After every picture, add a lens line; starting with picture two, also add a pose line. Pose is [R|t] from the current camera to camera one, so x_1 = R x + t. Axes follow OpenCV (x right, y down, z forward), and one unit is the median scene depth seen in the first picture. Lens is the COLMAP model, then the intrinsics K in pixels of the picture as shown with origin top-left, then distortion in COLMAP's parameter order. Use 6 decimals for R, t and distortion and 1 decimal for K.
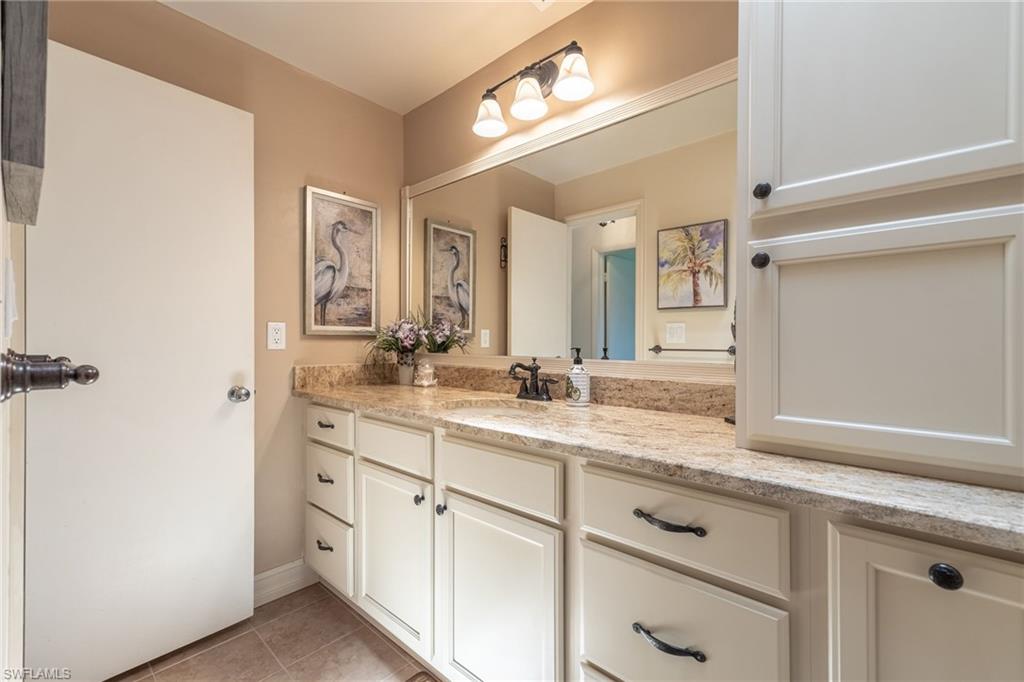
lens RADIAL K [[424.9, 0, 512.0], [0, 424.9, 341.0], [0, 0, 1]] dist [-0.000389, 0.000408]
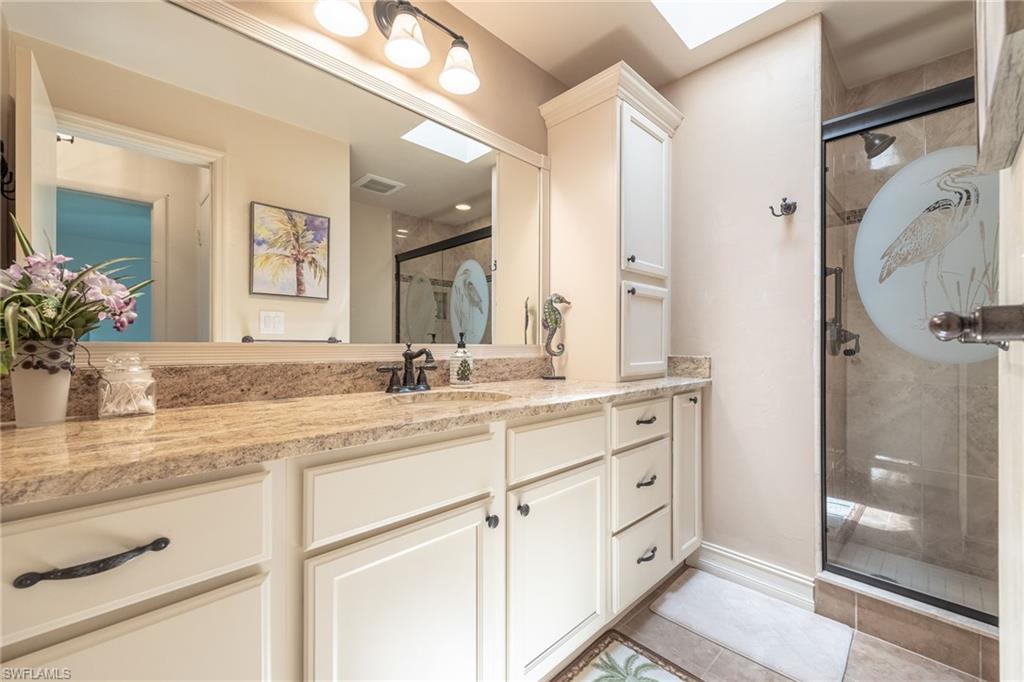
lens RADIAL K [[411.3, 0, 514.2], [0, 411.3, 343.3], [0, 0, 1]] dist [-0.000844, -0.000151]
pose [[0.085930, -0.002788, 0.996297, -0.598262], [-0.005252, 0.999981, 0.003251, 0.026968], [-0.996287, -0.005512, 0.085914, 0.554178]]
